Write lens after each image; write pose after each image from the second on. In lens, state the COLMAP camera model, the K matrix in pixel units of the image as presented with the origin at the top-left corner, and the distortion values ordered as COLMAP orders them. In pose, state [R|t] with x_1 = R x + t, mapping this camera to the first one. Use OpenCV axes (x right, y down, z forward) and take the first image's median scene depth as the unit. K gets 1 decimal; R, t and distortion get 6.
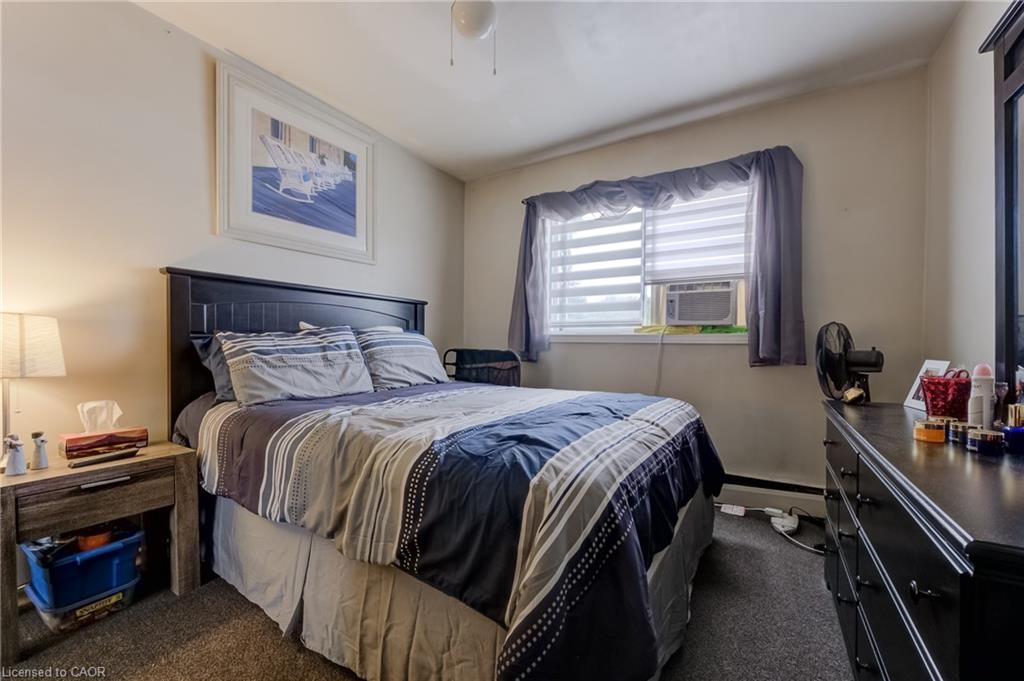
lens RADIAL K [[403.4, 0, 507.8], [0, 403.4, 340.9], [0, 0, 1]] dist [-0.002823, 0.000321]
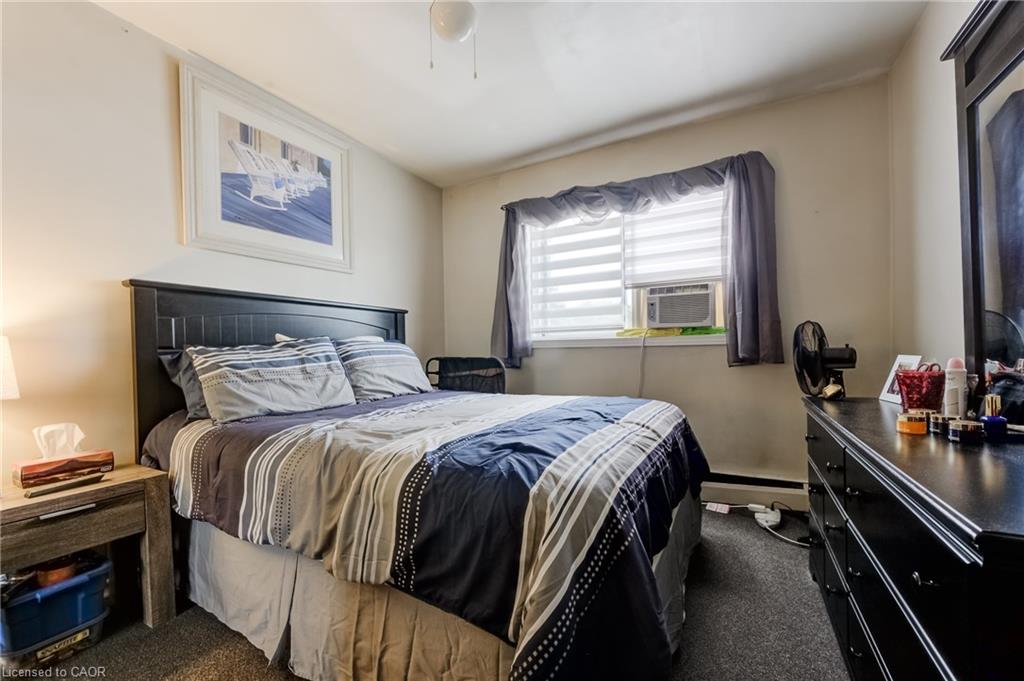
lens RADIAL K [[403.4, 0, 510.4], [0, 403.4, 346.4], [0, 0, 1]] dist [-0.002823, 0.000321]
pose [[0.998113, -0.026742, 0.055270, -0.016503], [0.026937, 0.999633, -0.002789, 0.000393], [-0.055175, 0.004273, 0.998468, 0.012095]]
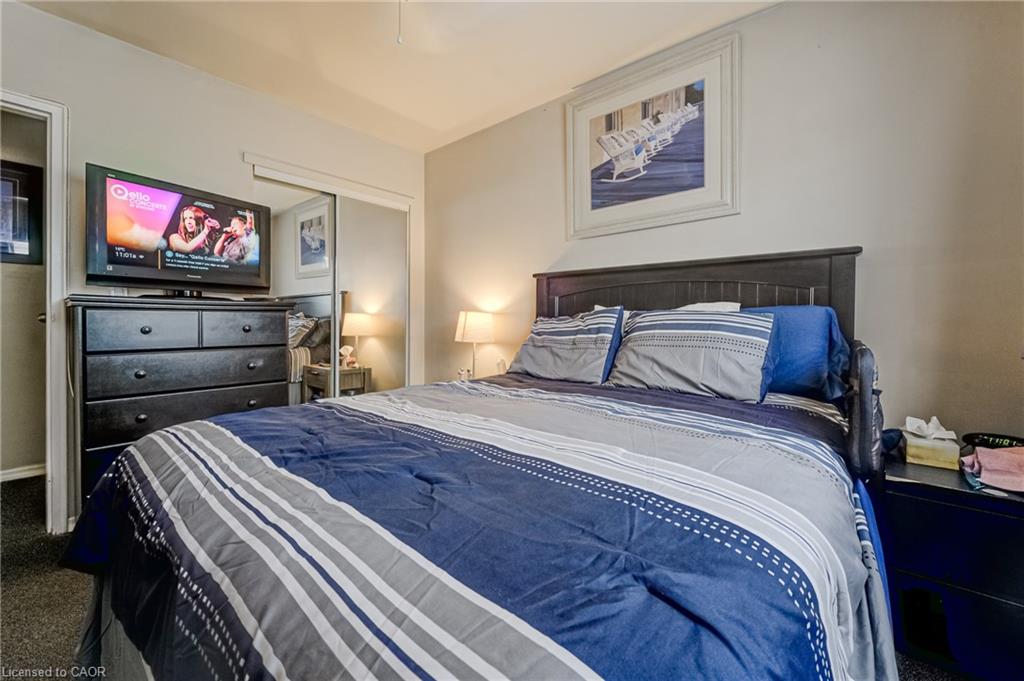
lens RADIAL K [[403.4, 0, 517.0], [0, 403.4, 323.0], [0, 0, 1]] dist [-0.002823, 0.000321]
pose [[-0.136243, -0.001762, -0.990674, 0.820883], [-0.006751, 0.999977, -0.000850, -0.000499], [0.990652, 0.006573, -0.136251, 1.491555]]
